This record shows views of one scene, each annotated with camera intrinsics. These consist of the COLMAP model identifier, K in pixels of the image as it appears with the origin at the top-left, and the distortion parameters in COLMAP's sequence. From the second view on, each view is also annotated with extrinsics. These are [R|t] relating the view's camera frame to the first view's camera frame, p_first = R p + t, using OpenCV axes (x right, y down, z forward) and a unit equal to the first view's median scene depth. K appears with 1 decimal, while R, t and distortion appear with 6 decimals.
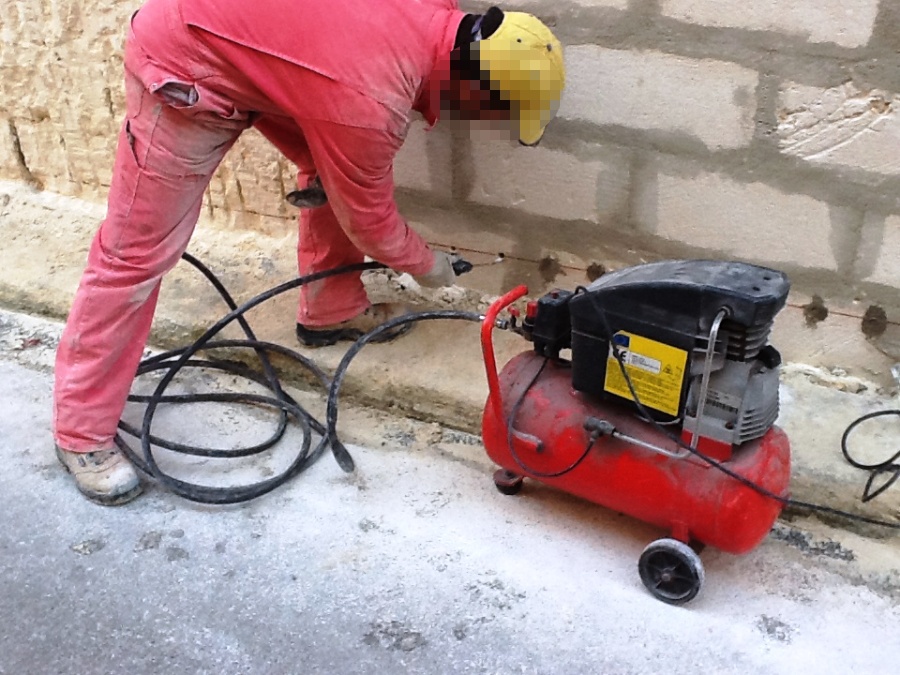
lens RADIAL K [[1116.4, 0, 452.0], [0, 1116.4, 336.8], [0, 0, 1]] dist [0.020891, 0.000000]
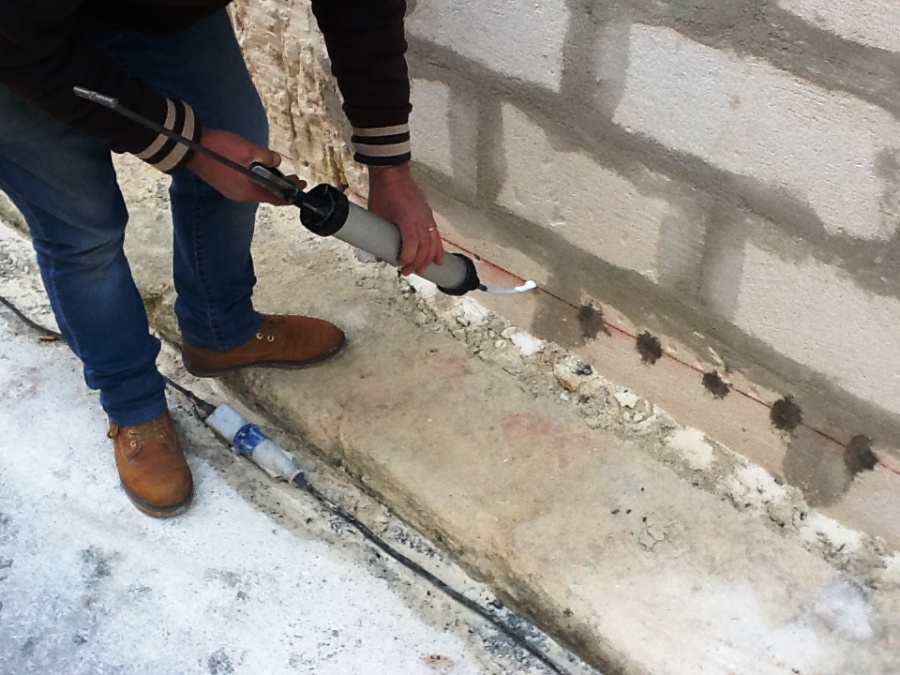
lens RADIAL K [[1116.4, 0, 447.5], [0, 1116.4, 338.0], [0, 0, 1]] dist [0.020891, 0.000000]
pose [[0.958648, 0.199273, -0.203184, 0.154477], [-0.162609, 0.969460, 0.183589, -0.174361], [0.233563, -0.142958, 0.961775, 0.320733]]
